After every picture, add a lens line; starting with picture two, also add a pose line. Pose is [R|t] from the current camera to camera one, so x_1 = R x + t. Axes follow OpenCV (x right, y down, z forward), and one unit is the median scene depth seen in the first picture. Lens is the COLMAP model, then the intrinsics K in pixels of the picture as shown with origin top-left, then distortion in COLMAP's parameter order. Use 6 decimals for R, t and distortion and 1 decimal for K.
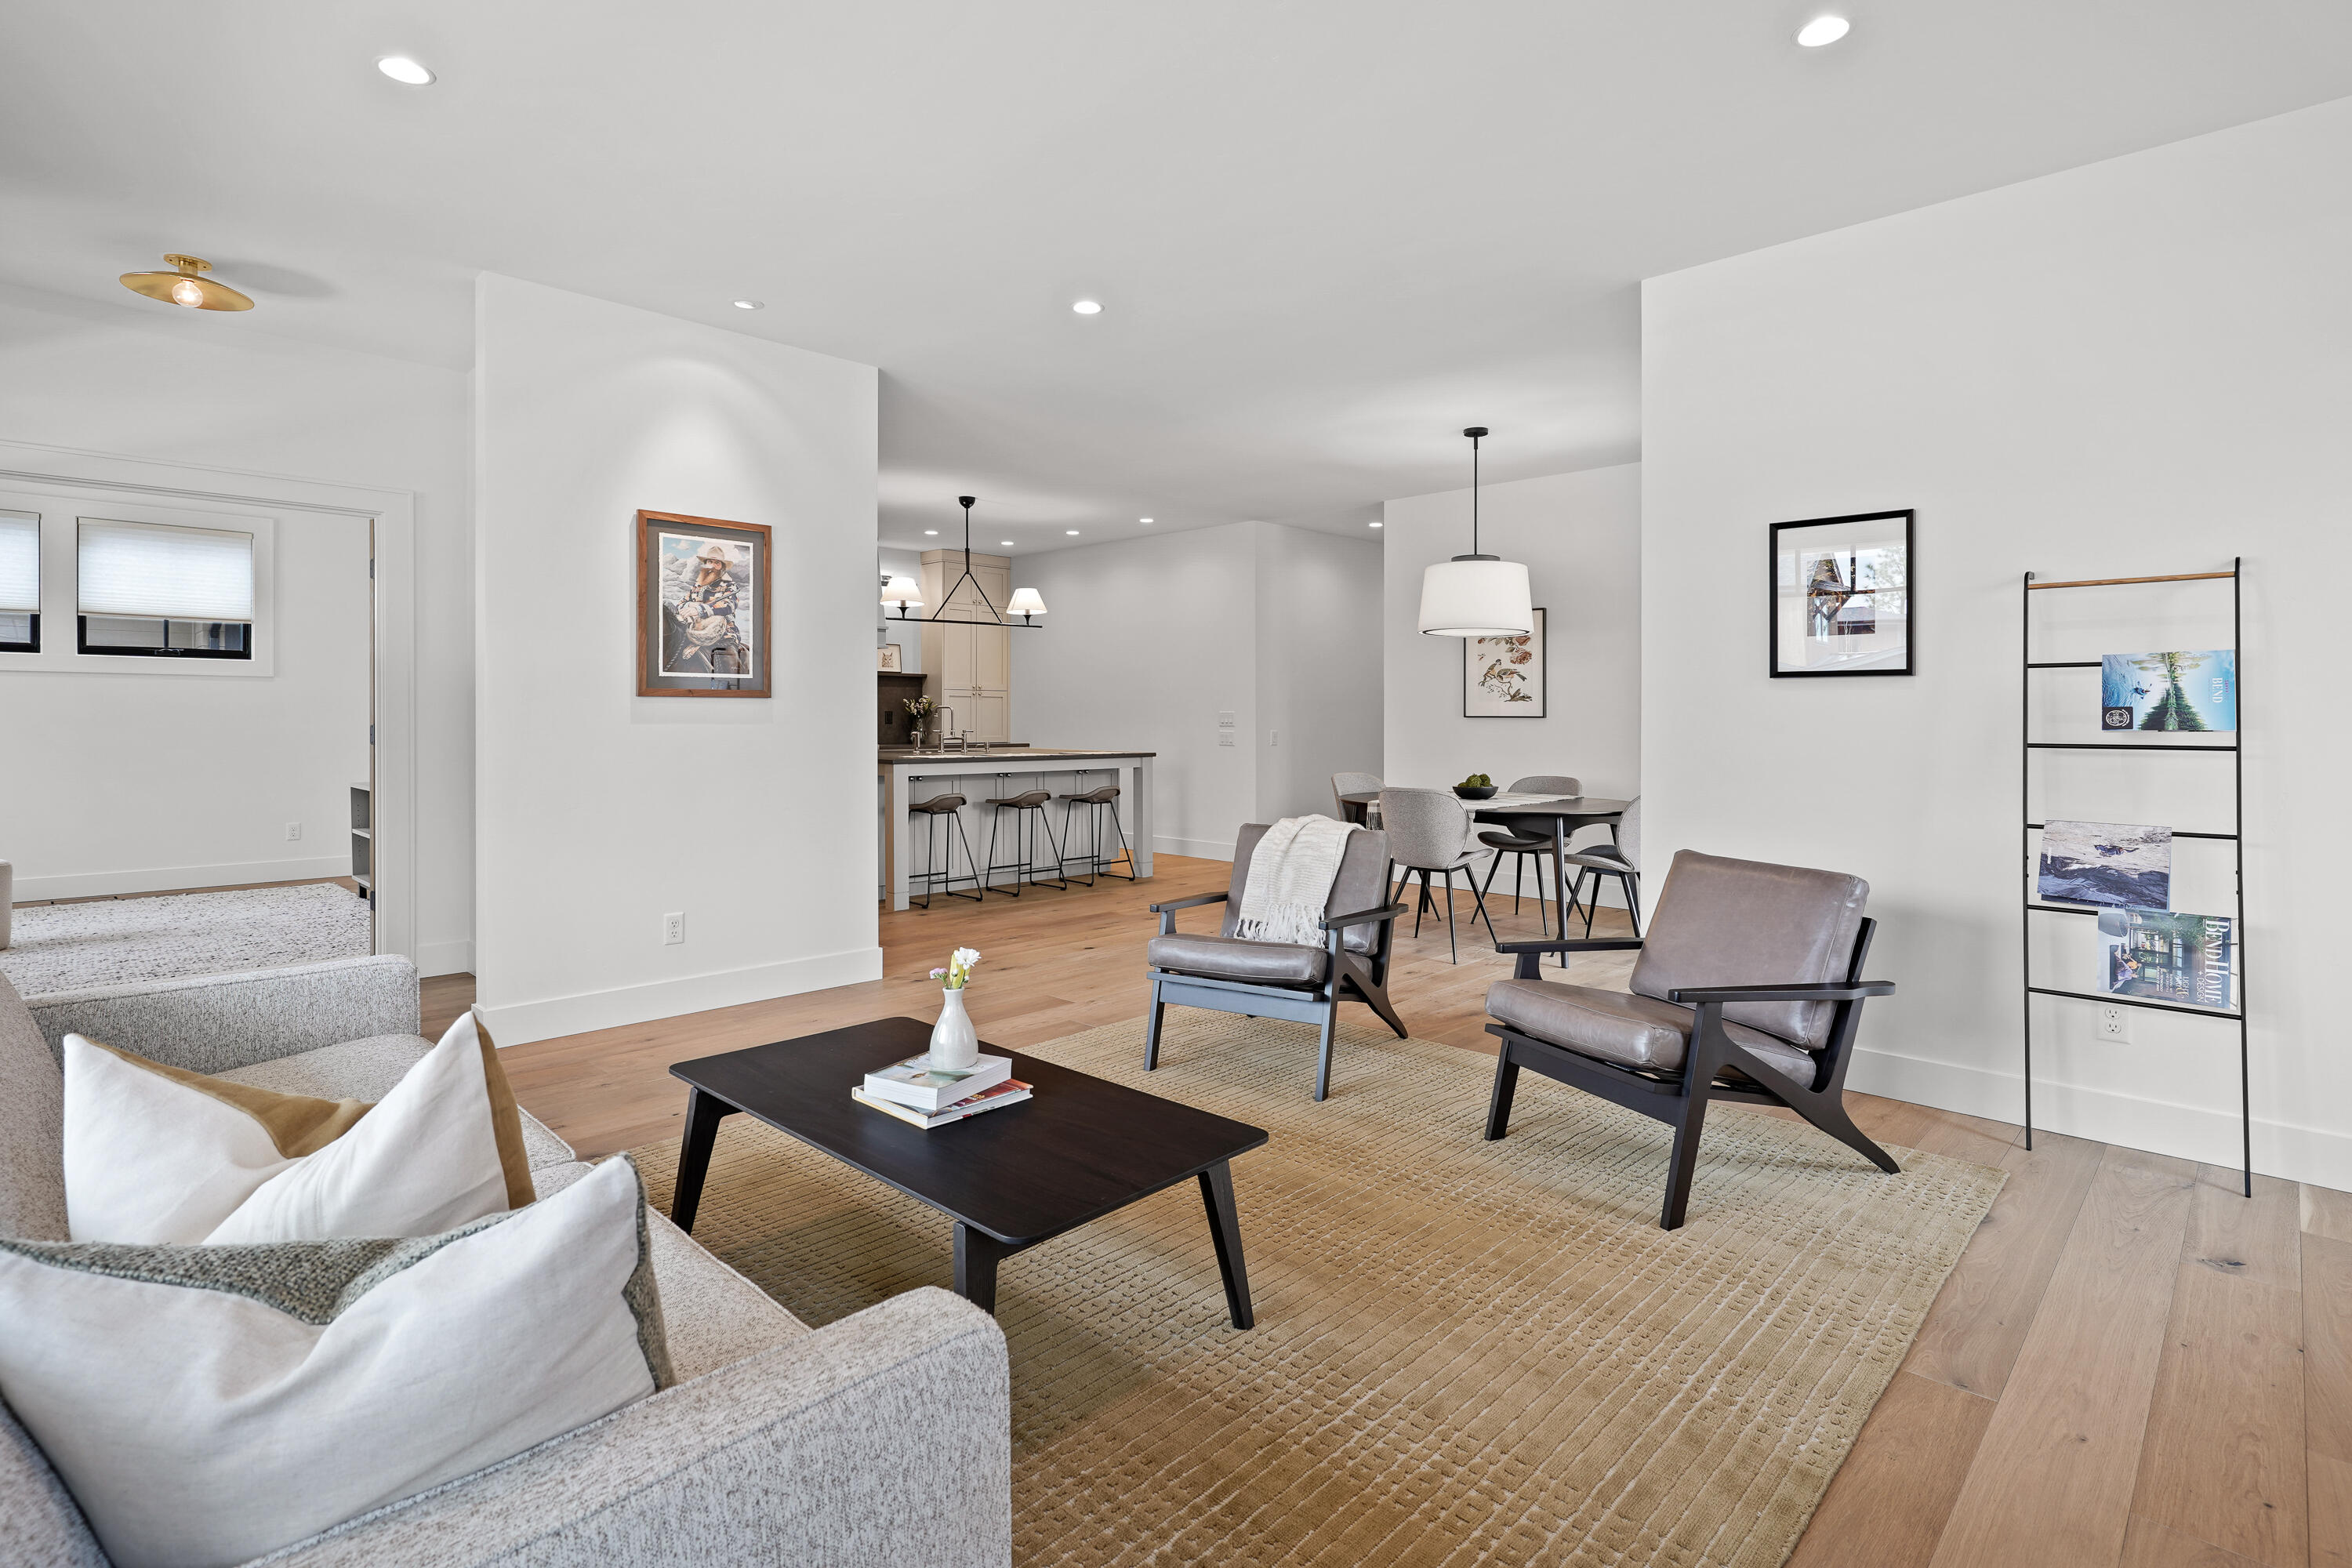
lens RADIAL K [[1158.0, 0, 1173.3], [0, 1158.0, 695.8], [0, 0, 1]] dist [-0.014609, 0.009699]
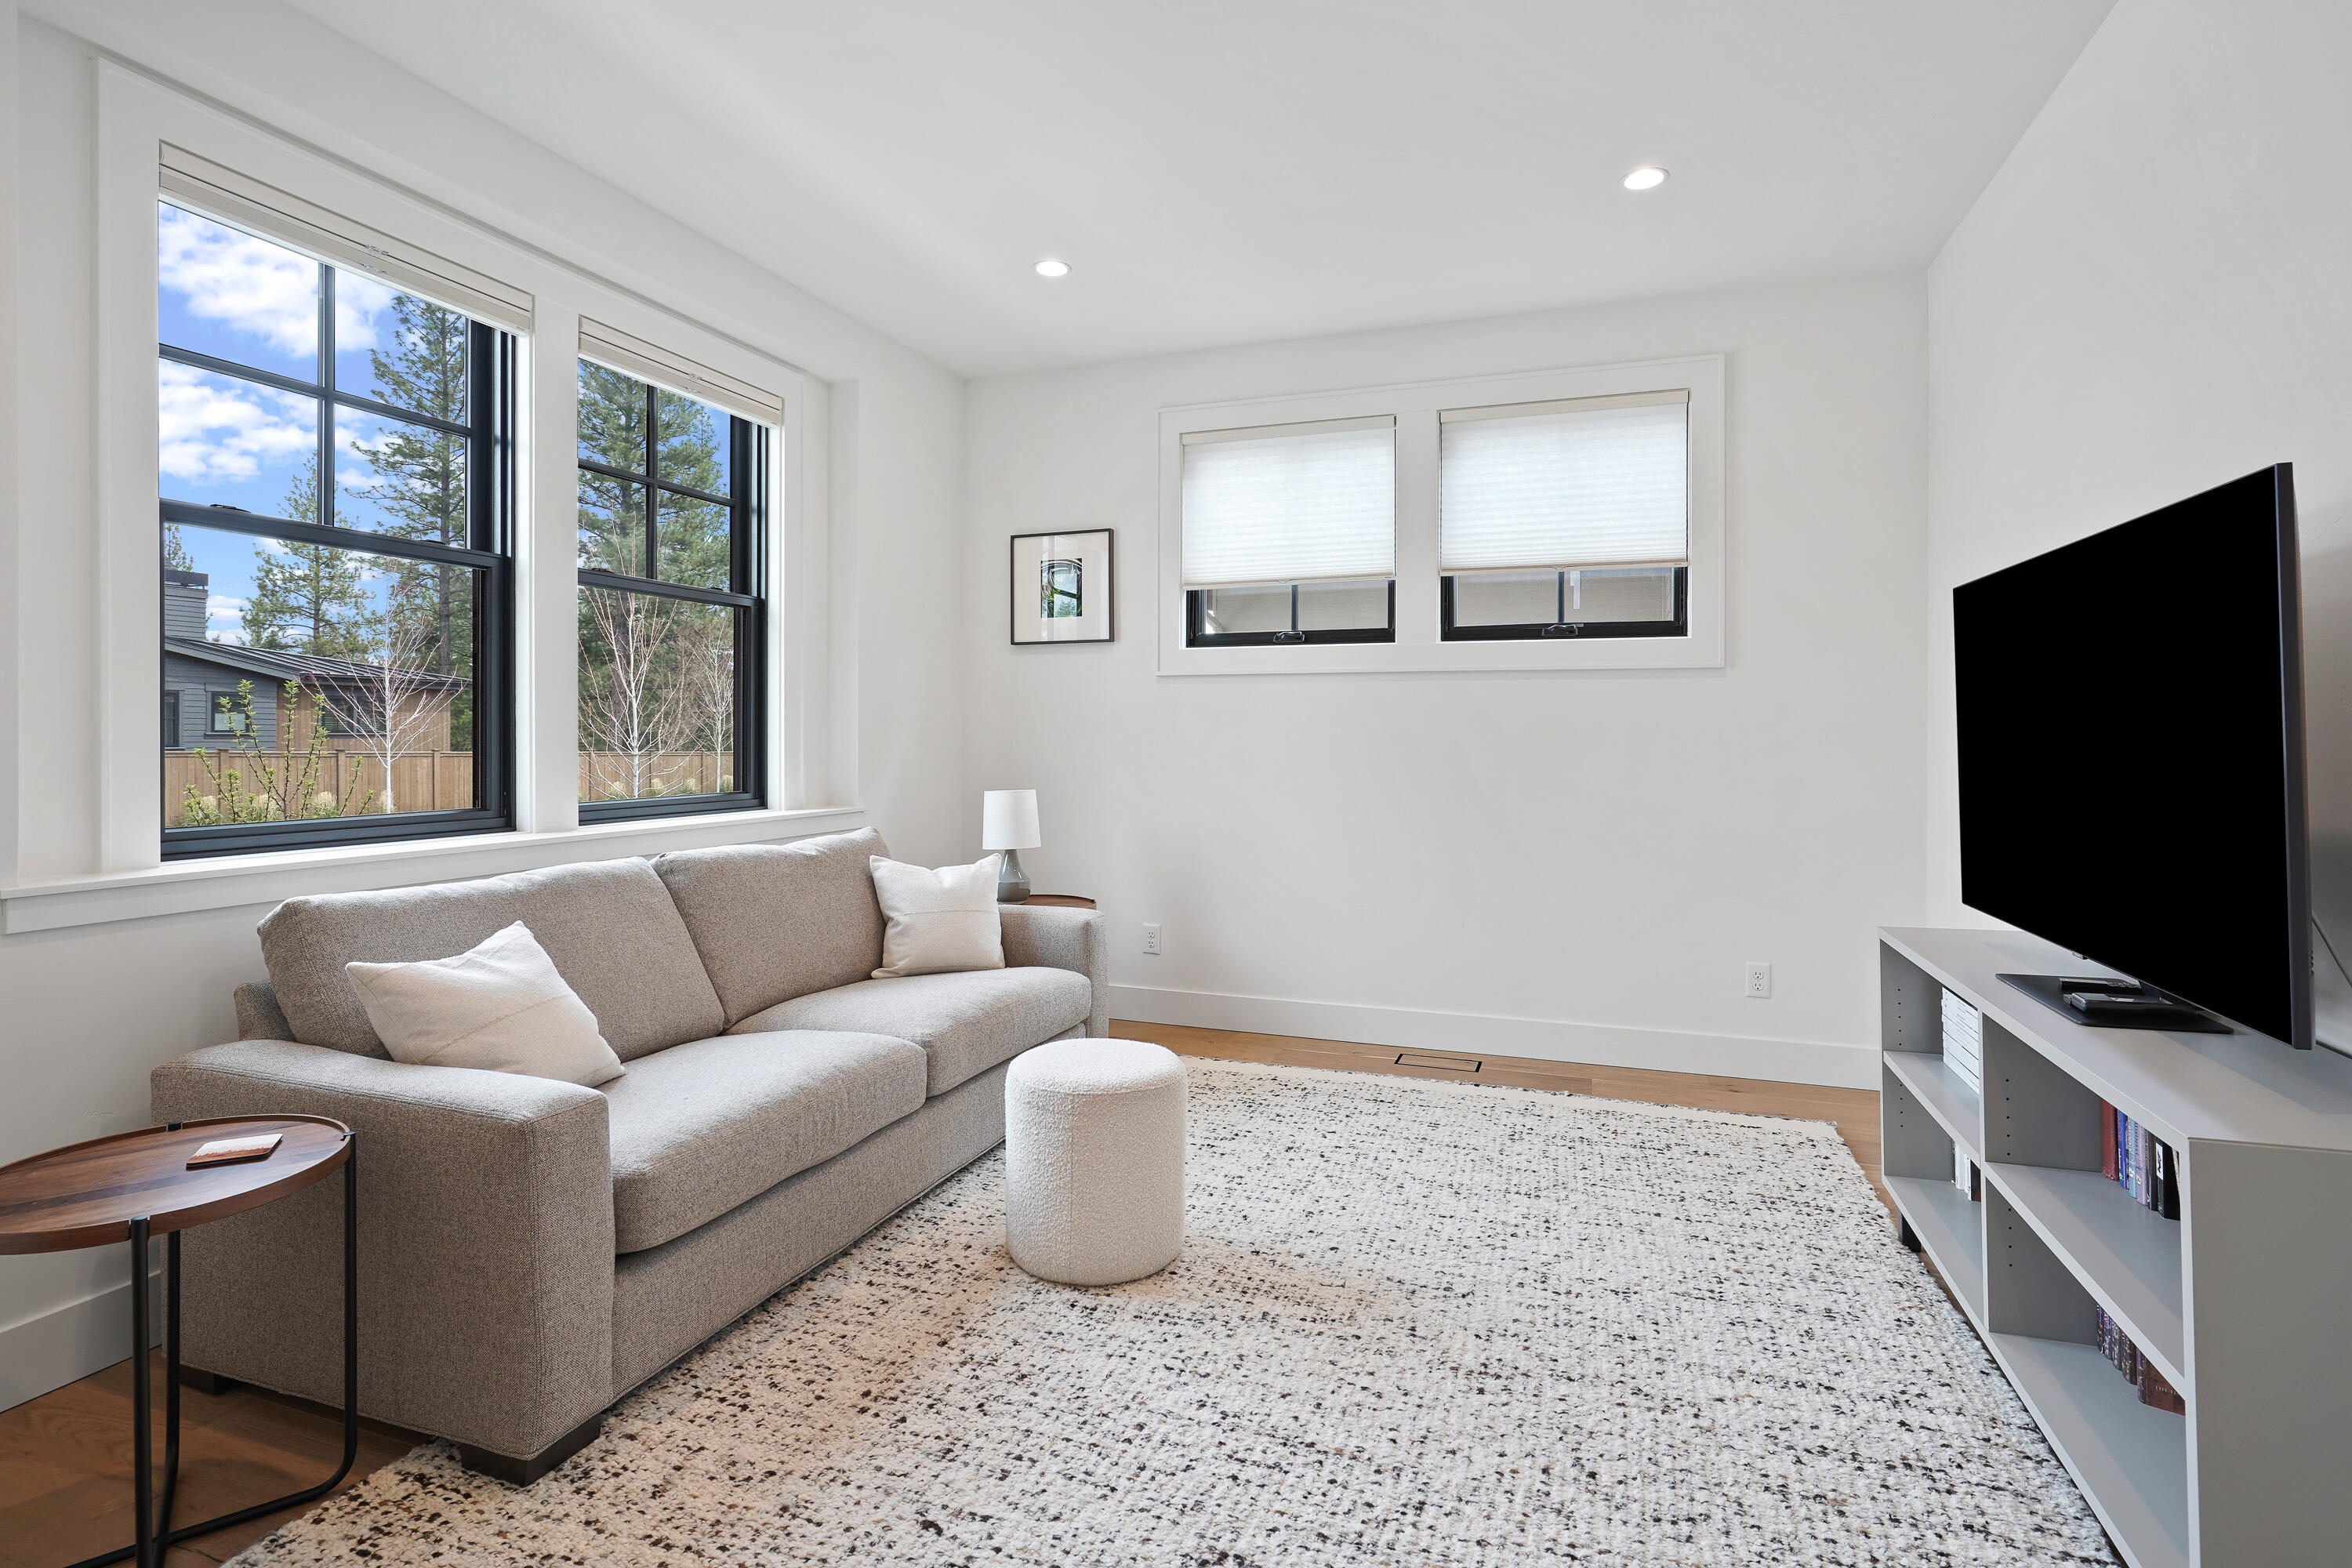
lens RADIAL K [[1167.3, 0, 1213.4], [0, 1167.3, 715.3], [0, 0, 1]] dist [-0.004027, 0.001076]
pose [[0.439514, -0.016235, -0.898089, -0.448609], [0.009374, 0.999865, -0.013487, 0.008448], [0.898187, -0.002491, 0.439607, 0.608891]]
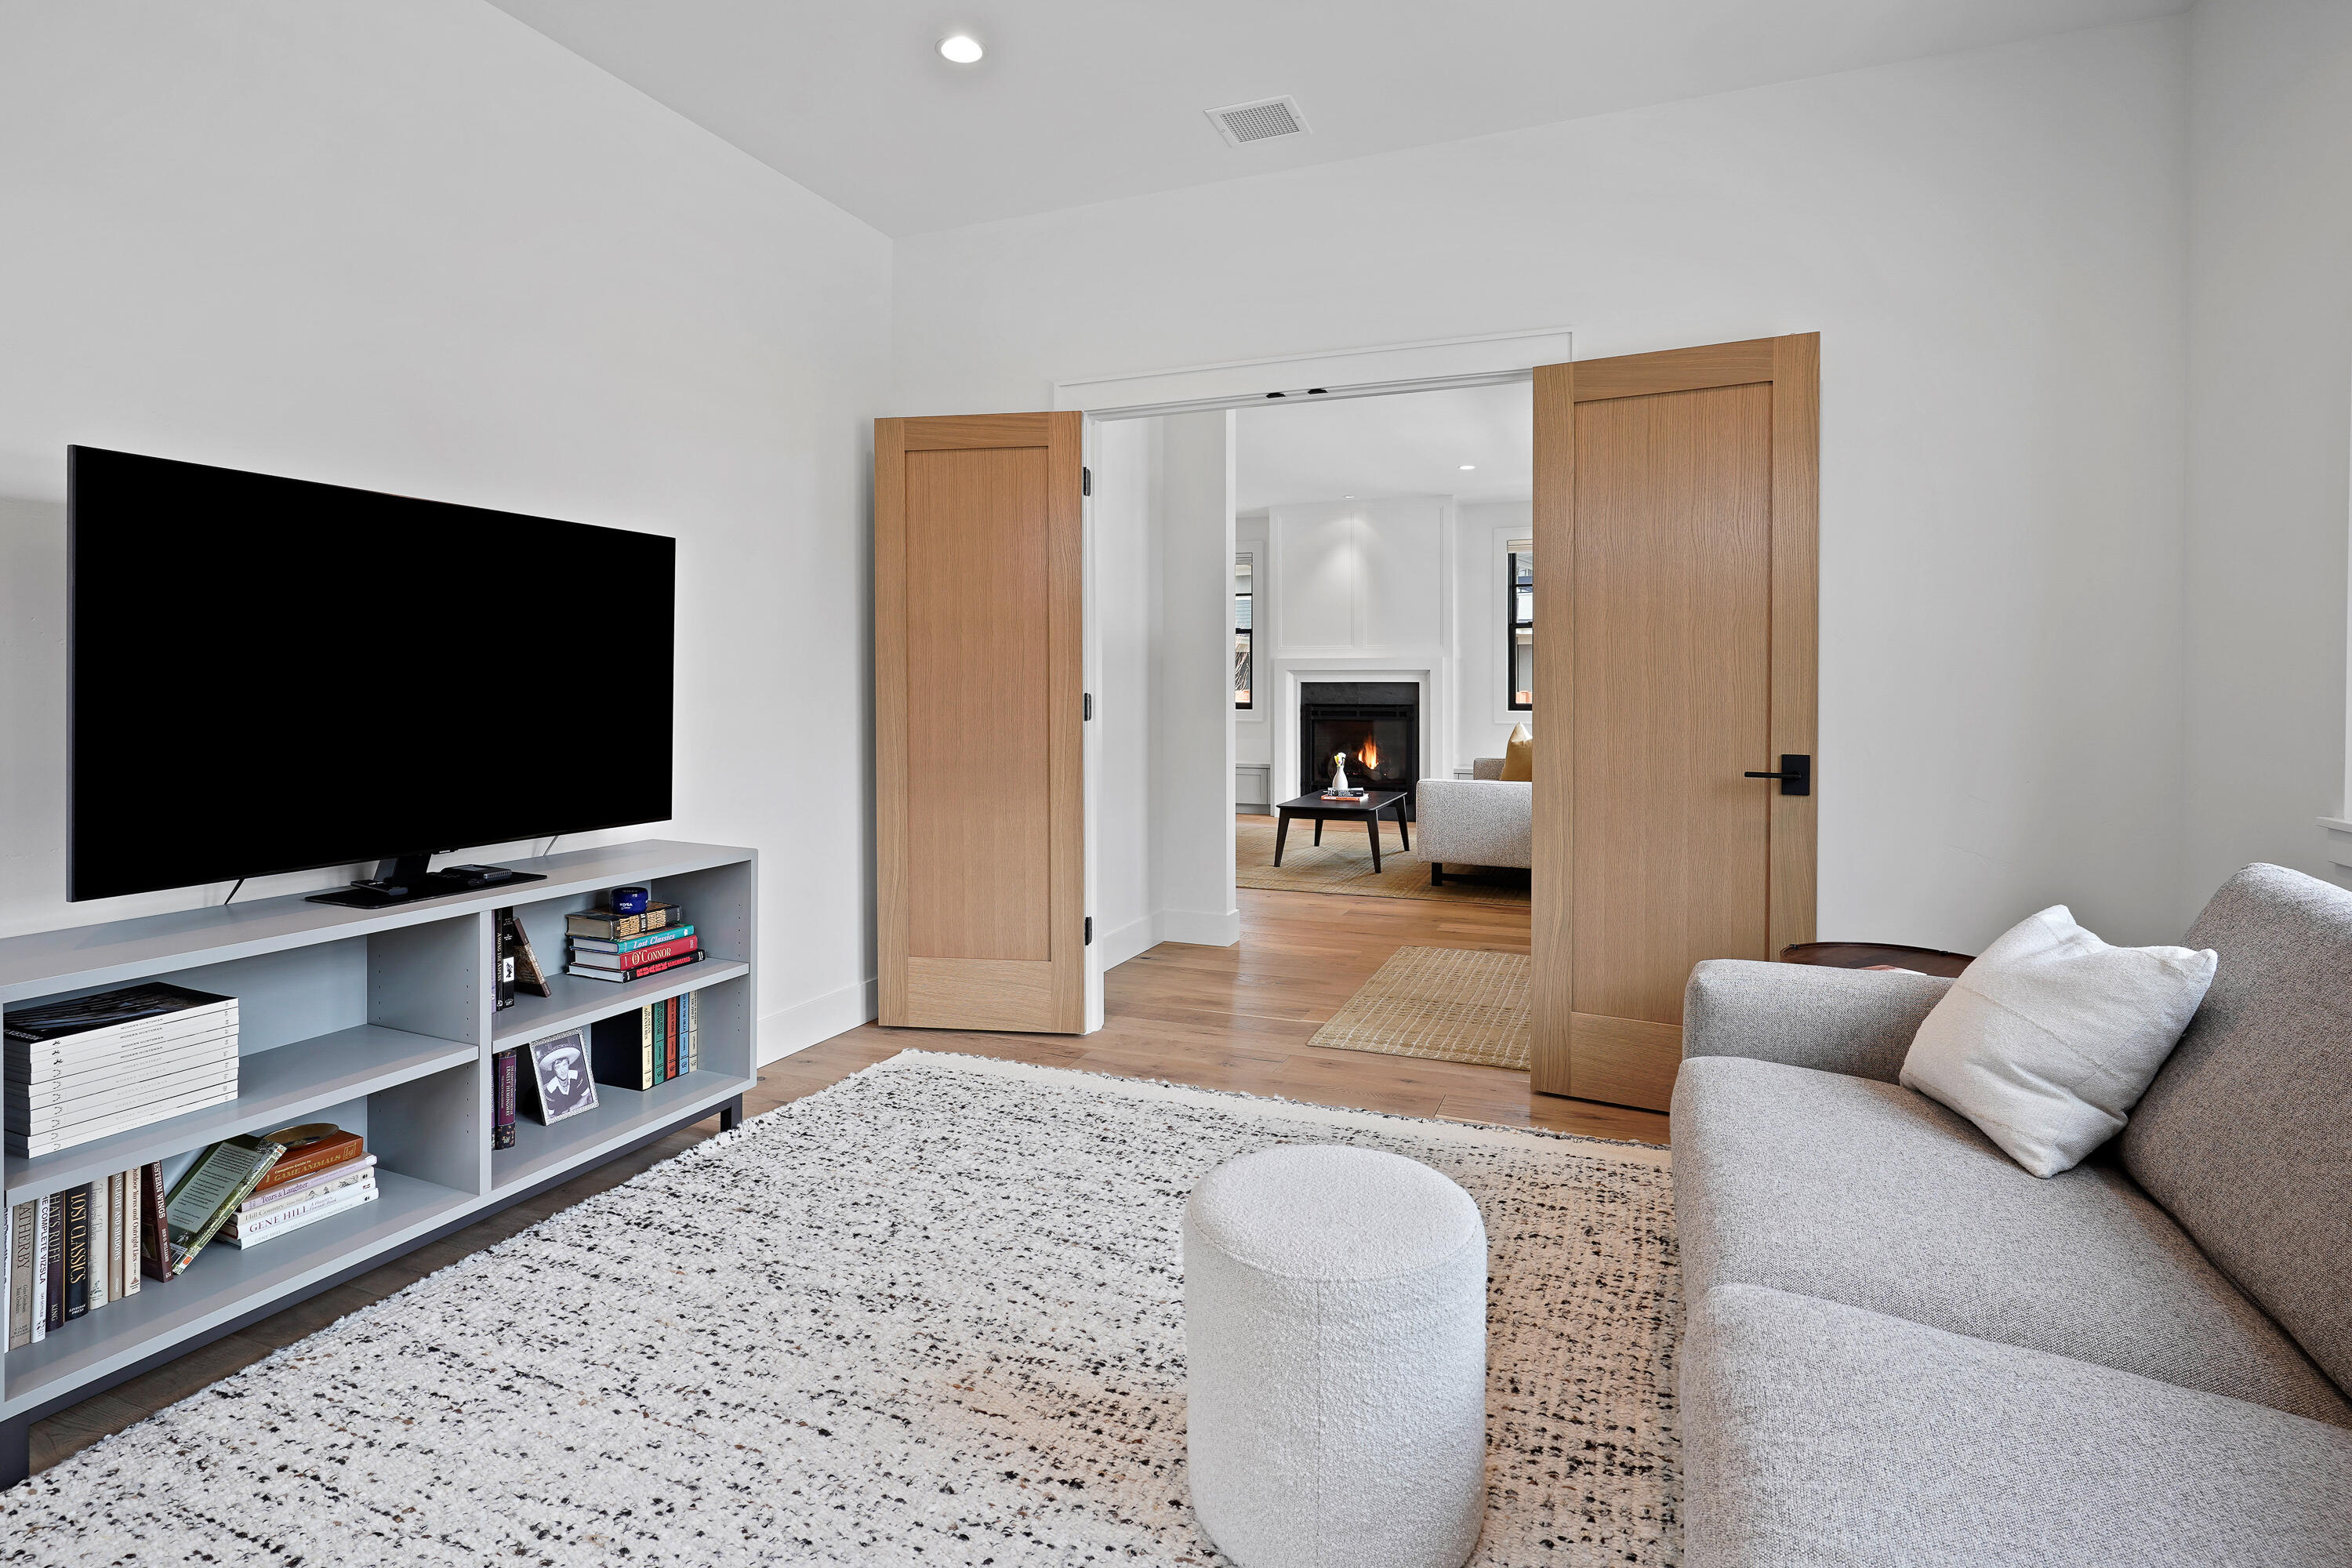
lens RADIAL K [[1167.3, 0, 1213.4], [0, 1167.3, 715.3], [0, 0, 1]] dist [-0.004027, 0.001076]
pose [[-0.411452, -0.025072, 0.911086, -0.945926], [-0.014282, 0.999676, 0.021060, 0.014686], [-0.911319, -0.004347, -0.411677, 0.831741]]
